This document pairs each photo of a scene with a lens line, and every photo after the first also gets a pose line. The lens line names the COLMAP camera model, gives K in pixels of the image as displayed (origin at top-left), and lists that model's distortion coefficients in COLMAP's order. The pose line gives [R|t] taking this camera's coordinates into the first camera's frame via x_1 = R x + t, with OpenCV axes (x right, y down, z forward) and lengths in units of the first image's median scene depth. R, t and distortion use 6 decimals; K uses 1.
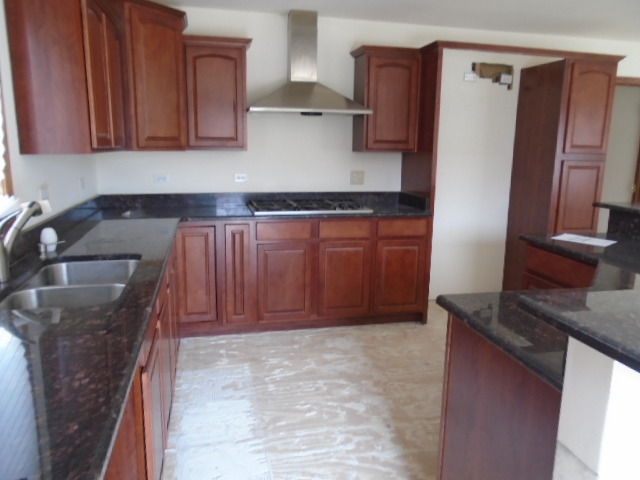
lens RADIAL K [[484.1, 0, 320.7], [0, 484.1, 239.5], [0, 0, 1]] dist [-0.006744, 0.004595]
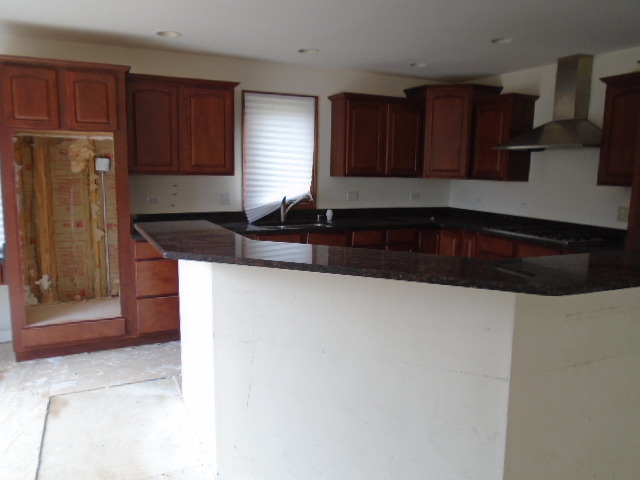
lens RADIAL K [[484.1, 0, 320.9], [0, 484.1, 240.7], [0, 0, 1]] dist [-0.006744, 0.004595]
pose [[0.221451, 0.138196, -0.965330, 0.985804], [-0.215714, 0.972327, 0.089712, -0.045028], [0.951014, 0.188368, 0.245133, 0.283065]]
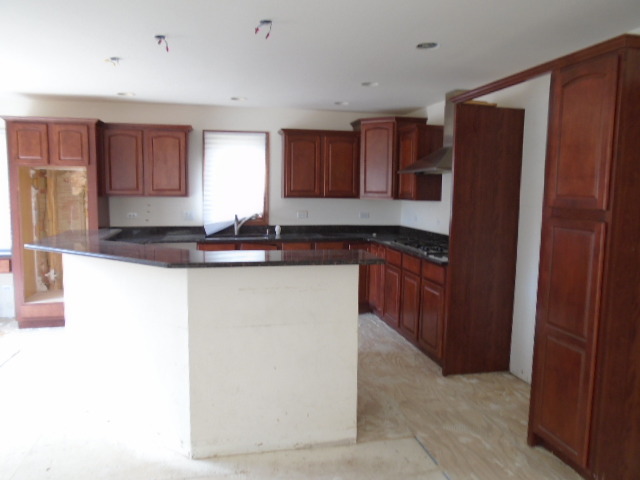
lens RADIAL K [[484.1, 0, 318.7], [0, 484.1, 238.1], [0, 0, 1]] dist [-0.006744, 0.004595]
pose [[-0.010455, 0.086680, -0.996181, 1.278777], [-0.216886, 0.972323, 0.086880, -0.141402], [0.976141, 0.216966, 0.008634, 0.745337]]
